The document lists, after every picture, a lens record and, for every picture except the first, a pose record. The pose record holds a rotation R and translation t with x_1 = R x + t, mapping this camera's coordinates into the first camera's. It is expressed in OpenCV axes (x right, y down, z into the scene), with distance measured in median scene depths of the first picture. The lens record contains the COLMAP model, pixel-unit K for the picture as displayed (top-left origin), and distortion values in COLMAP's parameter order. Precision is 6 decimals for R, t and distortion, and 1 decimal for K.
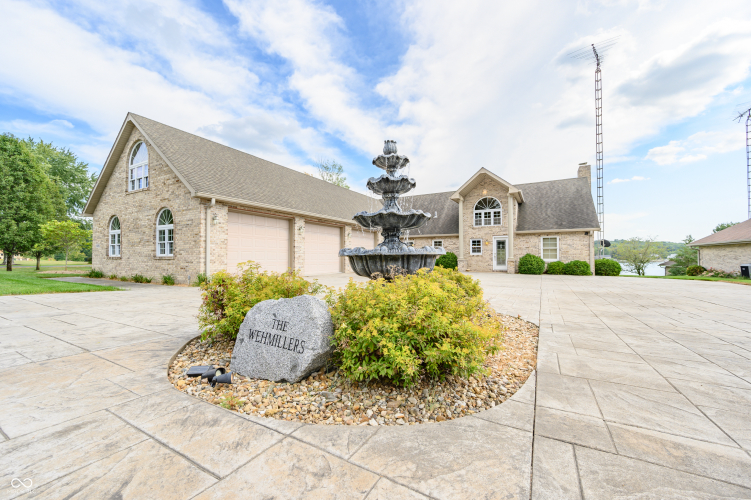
lens RADIAL K [[306.0, 0, 375.0], [0, 306.0, 250.9], [0, 0, 1]] dist [0.006825, -0.000398]
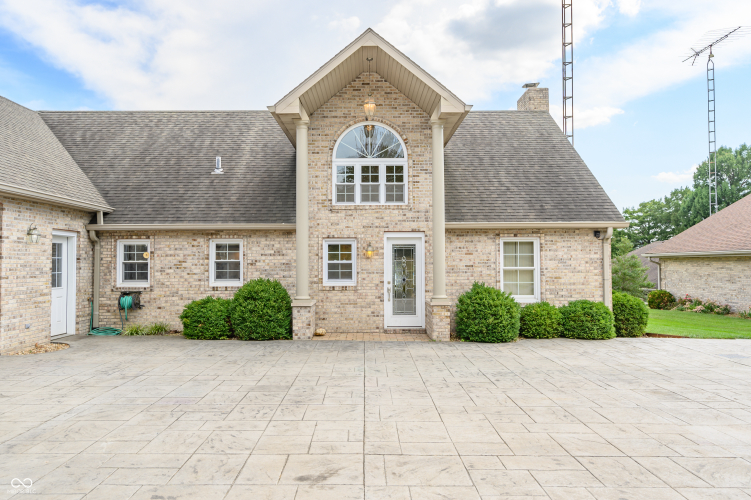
lens RADIAL K [[536.3, 0, 372.9], [0, 536.3, 248.2], [0, 0, 1]] dist [0.009002, 0.002944]
pose [[0.860497, 0.009842, 0.509361, 0.051976], [-0.005862, 0.999938, -0.009419, -0.024969], [-0.509422, 0.005120, 0.860501, 0.464629]]
